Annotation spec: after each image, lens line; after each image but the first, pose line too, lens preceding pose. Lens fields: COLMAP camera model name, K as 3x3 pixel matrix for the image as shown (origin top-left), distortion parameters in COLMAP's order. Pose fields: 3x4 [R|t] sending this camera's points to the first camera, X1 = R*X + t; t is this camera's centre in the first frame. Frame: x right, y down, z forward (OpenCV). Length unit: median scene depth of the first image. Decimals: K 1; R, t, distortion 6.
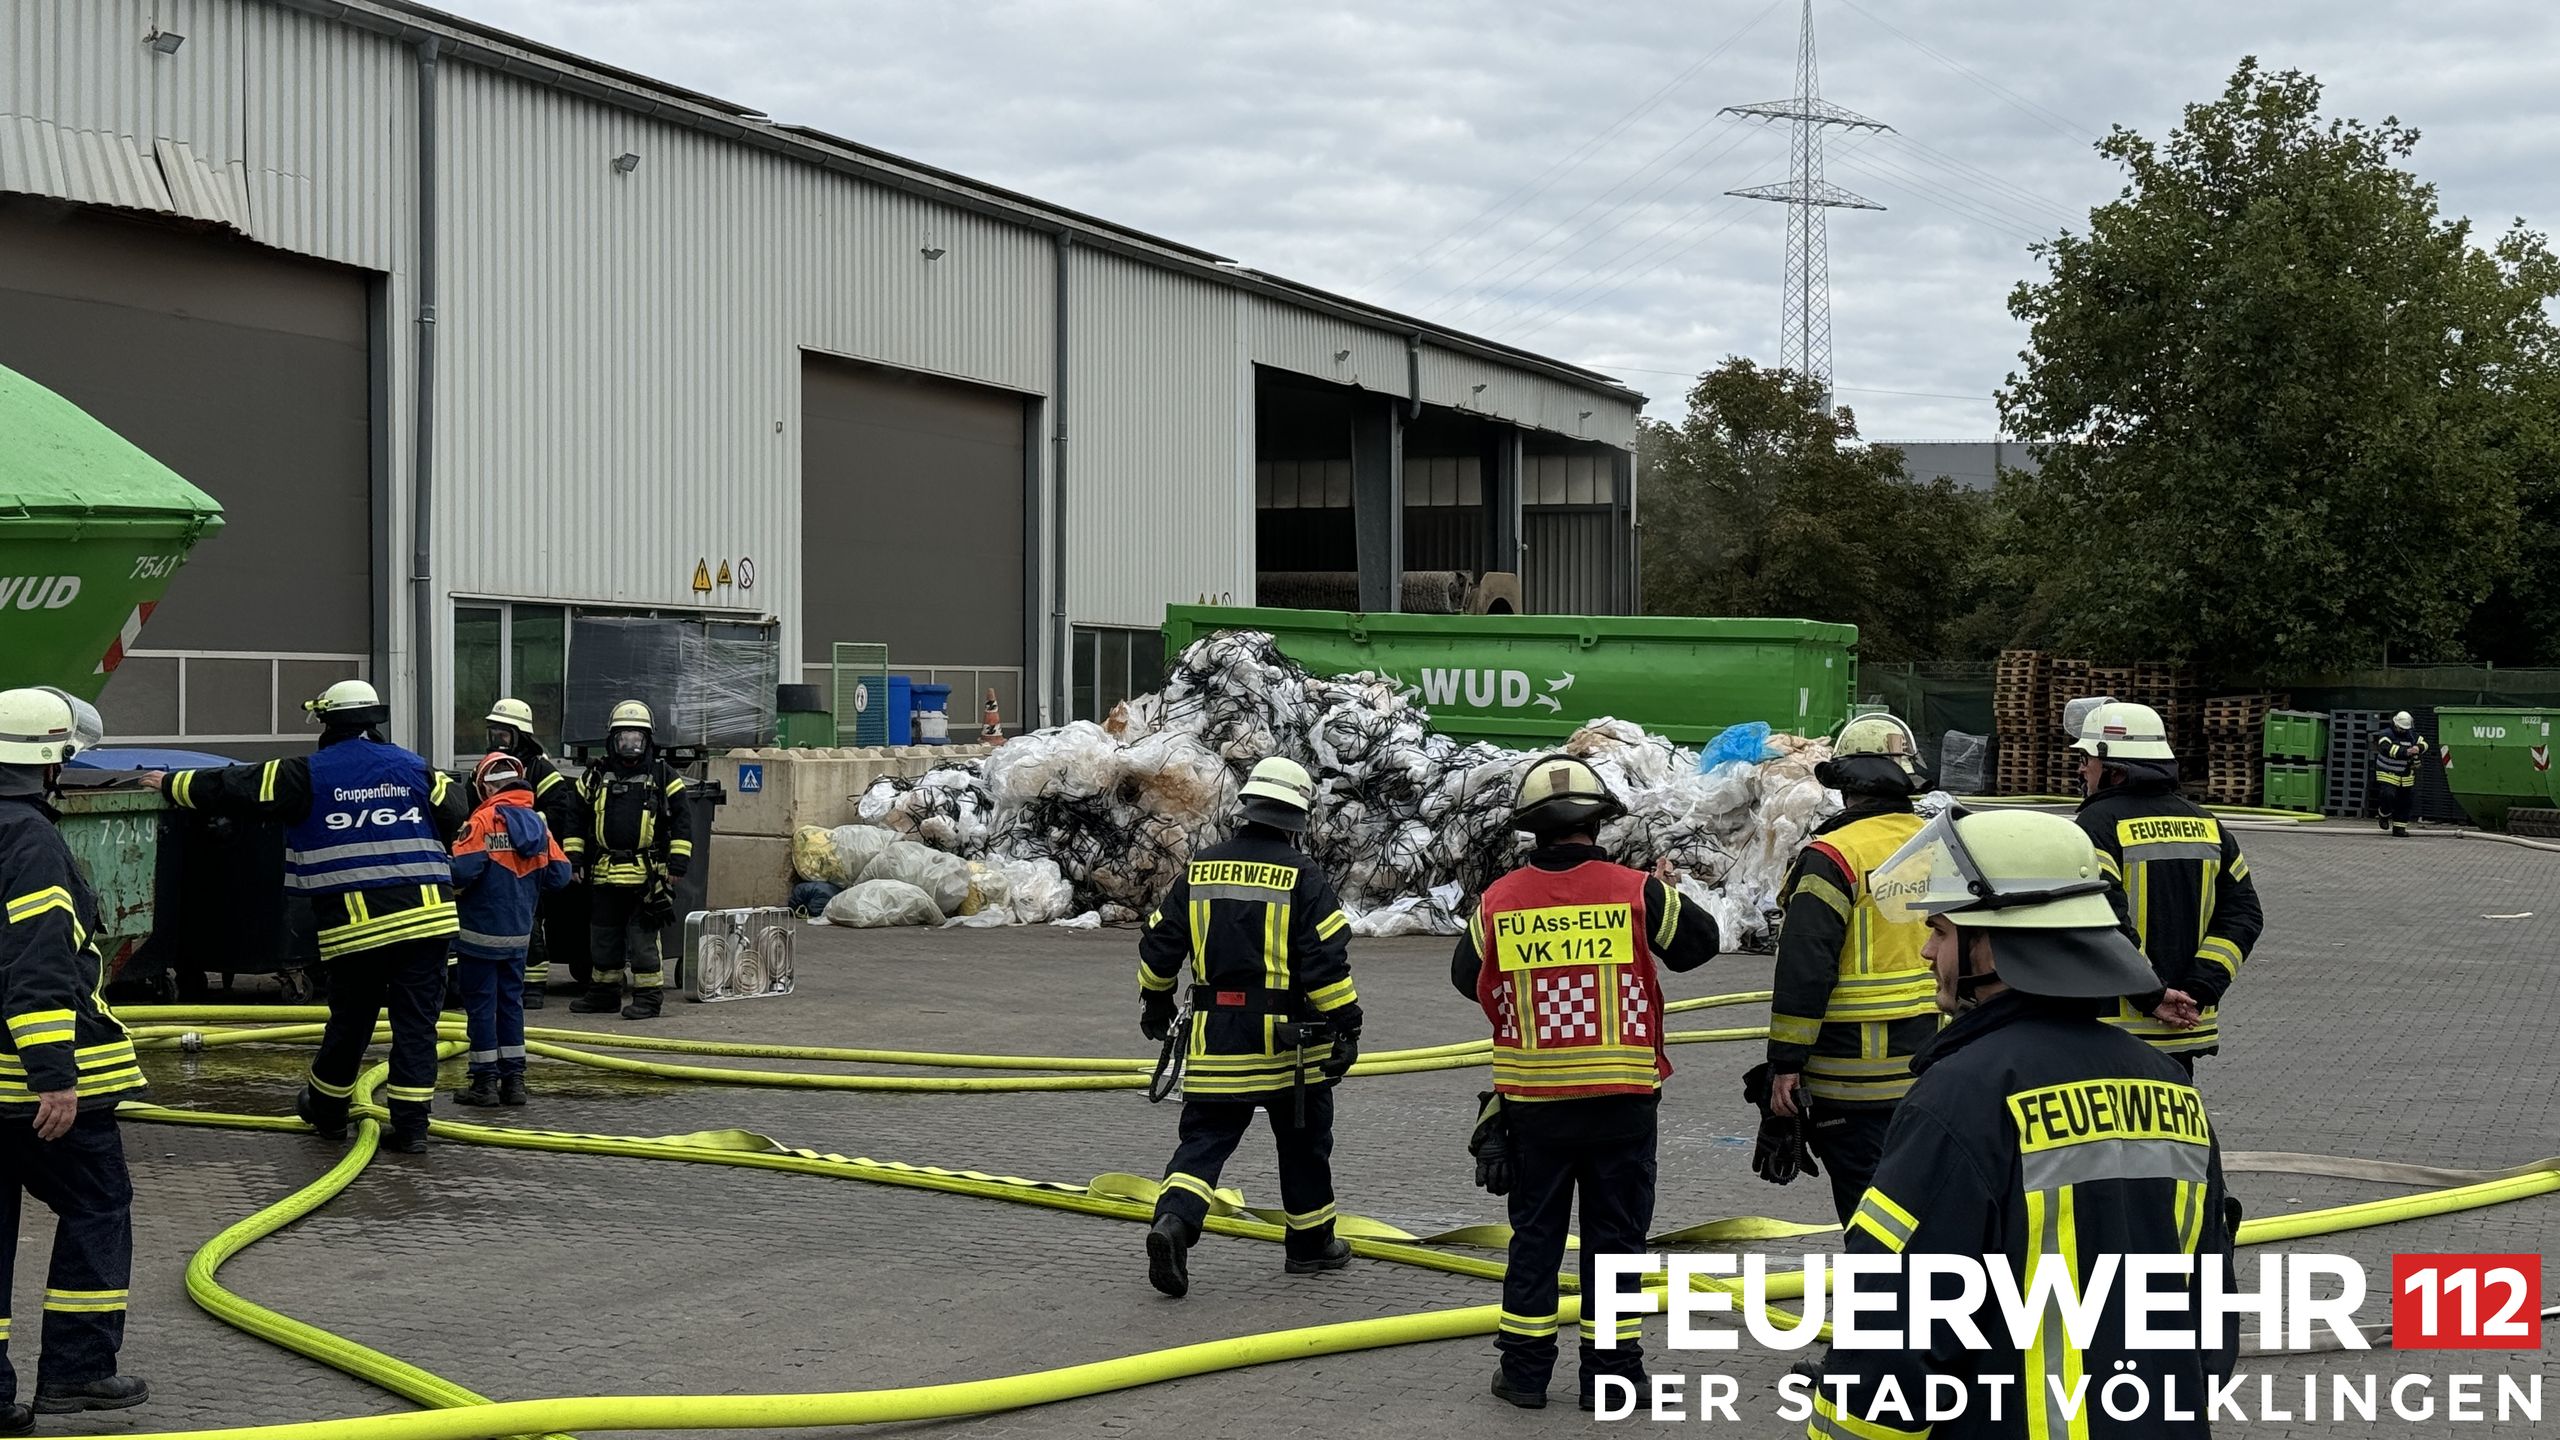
lens RADIAL K [[3521.3, 0, 1268.7], [0, 3521.3, 719.7], [0, 0, 1]] dist [0.073081, 0.000000]
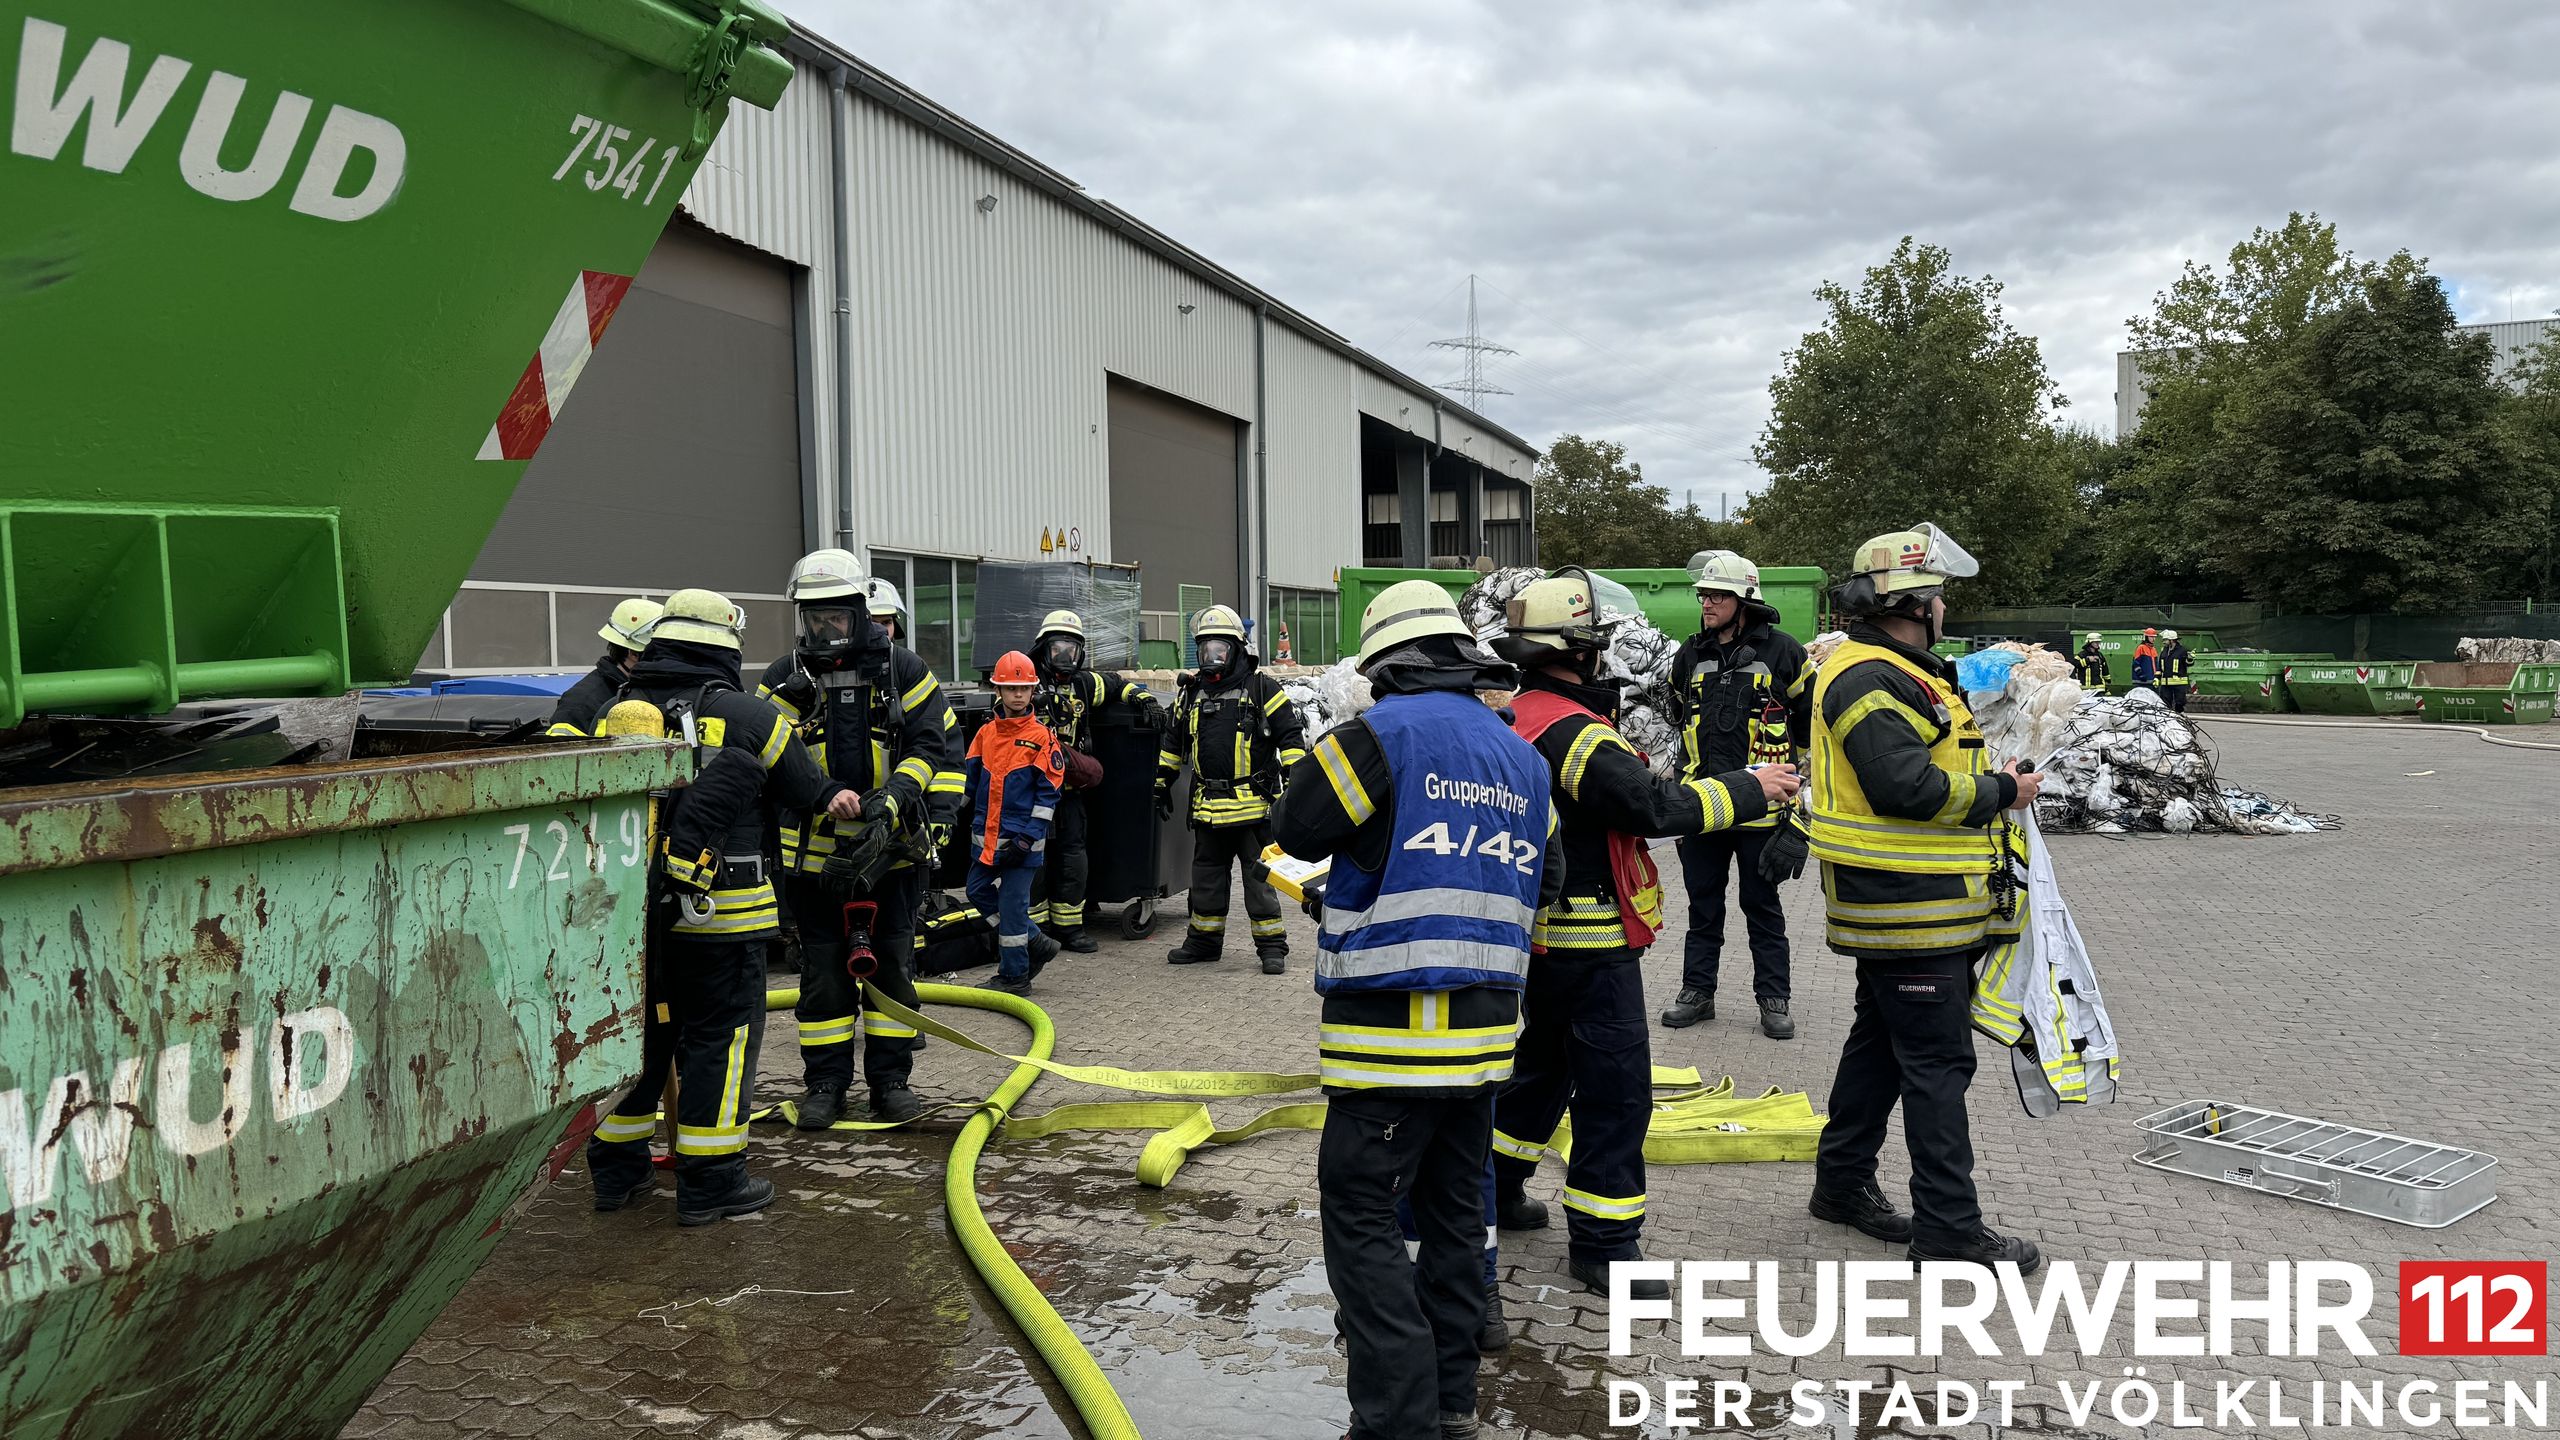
lens RADIAL K [[1783.7, 0, 1280.1], [0, 1783.7, 723.2], [0, 0, 1]] dist [0.011557, -0.014817]
pose [[0.998444, -0.022016, 0.051227, -0.095131], [0.020278, 0.999209, 0.034208, 0.004452], [-0.051939, -0.033116, 0.998101, 0.300019]]
